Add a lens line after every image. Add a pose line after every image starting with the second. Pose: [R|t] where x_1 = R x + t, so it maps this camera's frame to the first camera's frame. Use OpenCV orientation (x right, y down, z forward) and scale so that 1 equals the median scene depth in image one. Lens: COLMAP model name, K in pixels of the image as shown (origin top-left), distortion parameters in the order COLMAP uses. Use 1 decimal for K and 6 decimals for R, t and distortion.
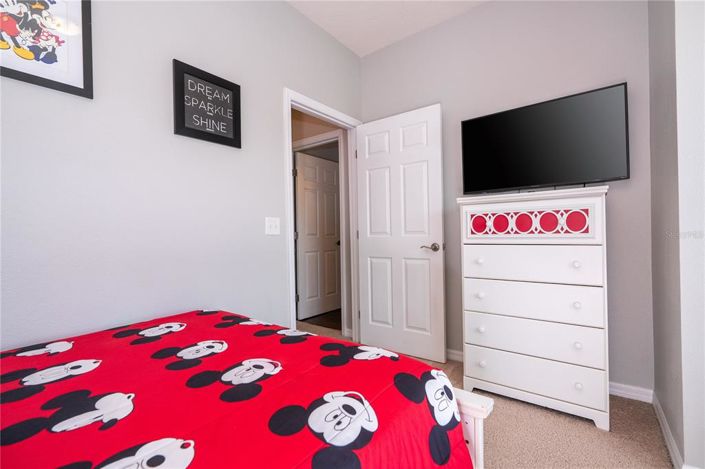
lens RADIAL K [[317.5, 0, 352.9], [0, 317.5, 228.8], [0, 0, 1]] dist [-0.013130, 0.000471]
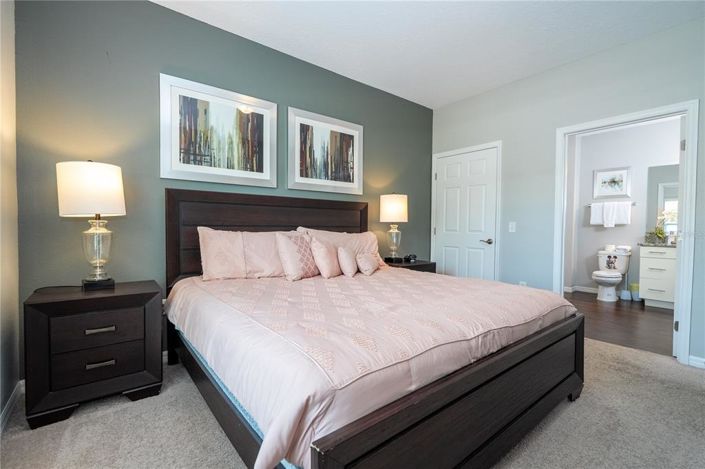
lens RADIAL K [[317.5, 0, 352.1], [0, 317.5, 231.7], [0, 0, 1]] dist [-0.013130, 0.000471]
pose [[0.970727, 0.023201, -0.239062, -0.020321], [-0.017256, 0.999488, 0.026935, -0.017583], [0.239565, -0.022021, 0.970631, -0.629285]]
